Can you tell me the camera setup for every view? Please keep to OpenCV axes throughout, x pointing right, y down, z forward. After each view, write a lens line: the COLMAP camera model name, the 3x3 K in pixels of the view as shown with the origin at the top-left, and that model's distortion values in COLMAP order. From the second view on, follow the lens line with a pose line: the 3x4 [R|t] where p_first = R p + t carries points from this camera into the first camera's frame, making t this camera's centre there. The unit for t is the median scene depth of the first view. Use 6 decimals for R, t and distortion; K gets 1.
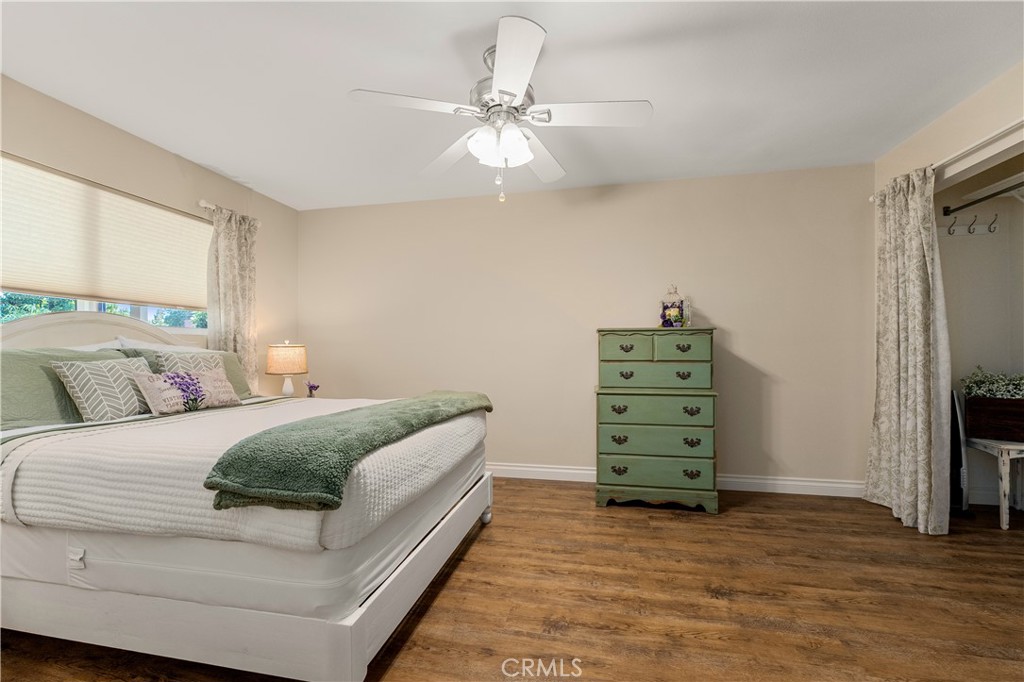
lens RADIAL K [[417.6, 0, 512.6], [0, 417.6, 347.3], [0, 0, 1]] dist [-0.000093, 0.000290]
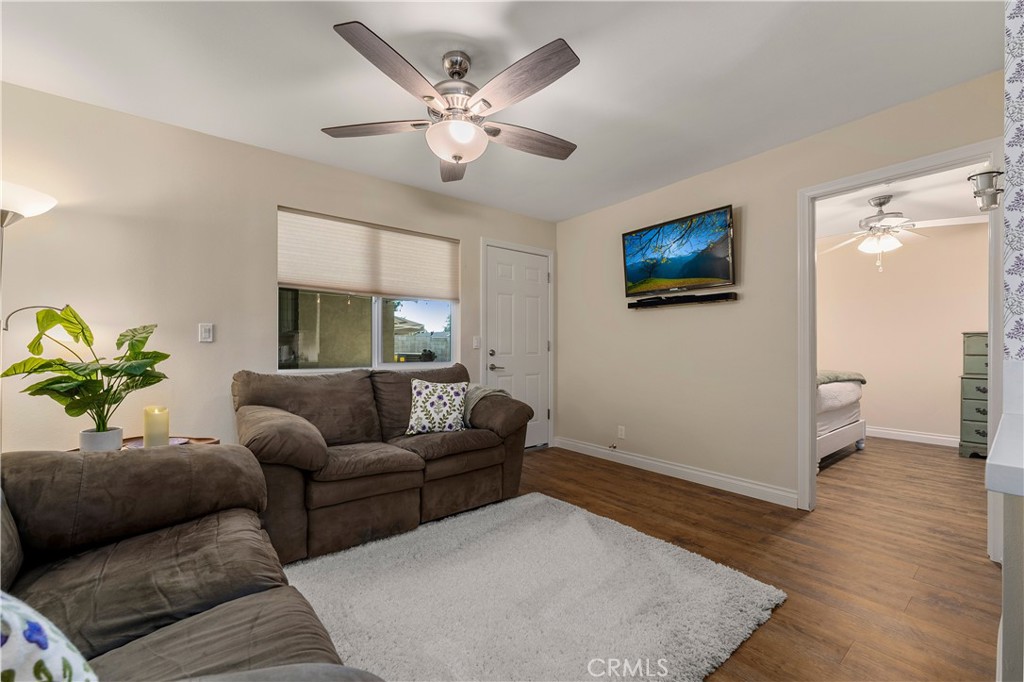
lens RADIAL K [[417.6, 0, 507.5], [0, 417.6, 341.8], [0, 0, 1]] dist [-0.000093, 0.000290]
pose [[0.764038, 0.008381, -0.645116, -0.067782], [0.000704, 0.999904, 0.013825, -0.035378], [0.645171, -0.011017, 0.763959, -1.177965]]
